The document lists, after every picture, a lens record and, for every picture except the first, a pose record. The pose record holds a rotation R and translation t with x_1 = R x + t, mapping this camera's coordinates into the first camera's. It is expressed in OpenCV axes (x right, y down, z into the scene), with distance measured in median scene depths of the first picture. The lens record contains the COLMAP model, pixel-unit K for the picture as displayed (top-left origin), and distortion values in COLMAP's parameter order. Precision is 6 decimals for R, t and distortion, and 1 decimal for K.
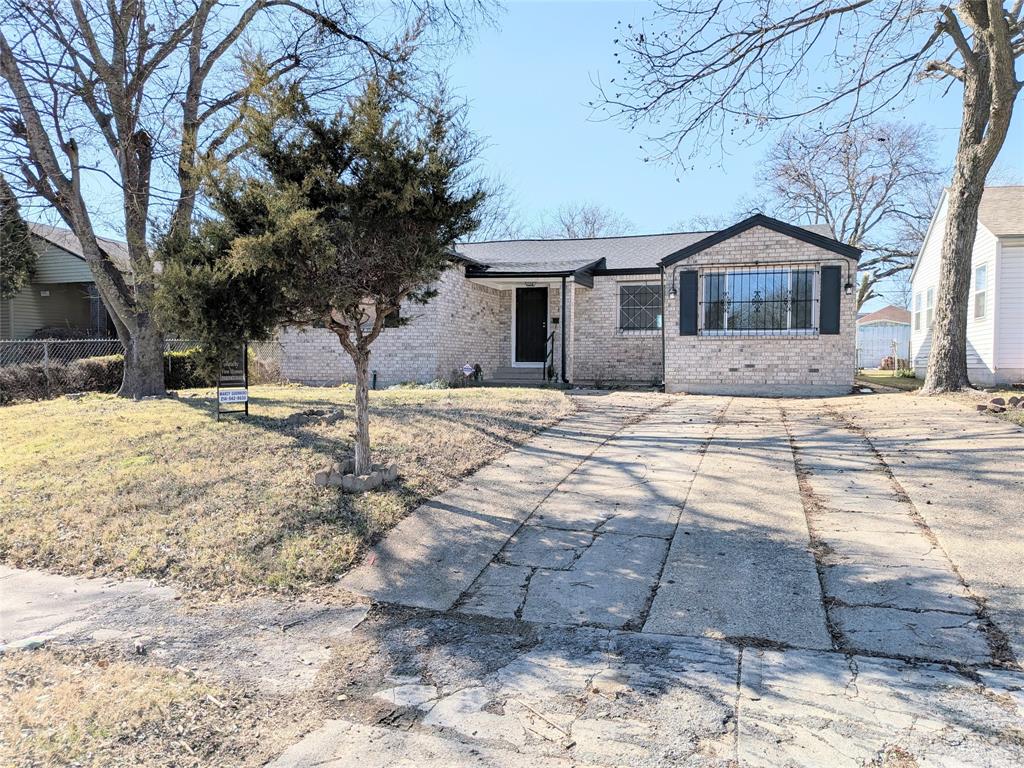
lens RADIAL K [[736.1, 0, 513.0], [0, 736.1, 383.9], [0, 0, 1]] dist [0.064759, -0.082239]
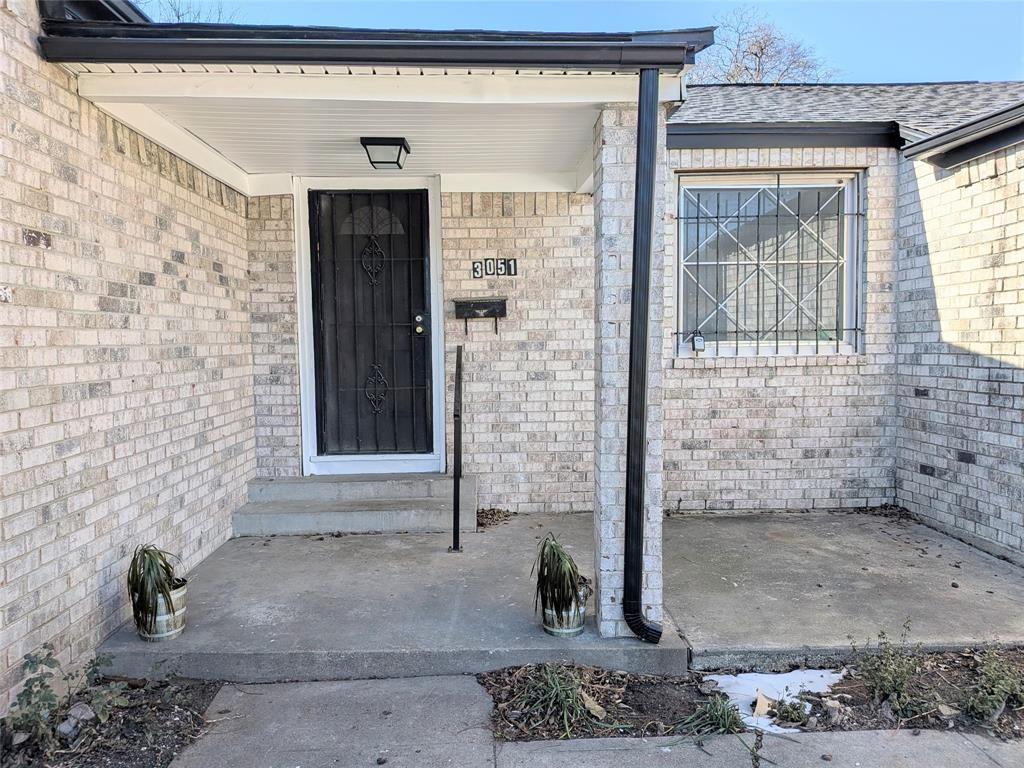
lens RADIAL K [[736.1, 0, 511.2], [0, 736.1, 382.7], [0, 0, 1]] dist [0.064759, -0.082239]
pose [[0.939762, -0.039555, 0.339532, -0.023014], [0.029495, 0.998961, 0.034742, -0.069321], [-0.340554, -0.022635, 0.939953, 0.751992]]
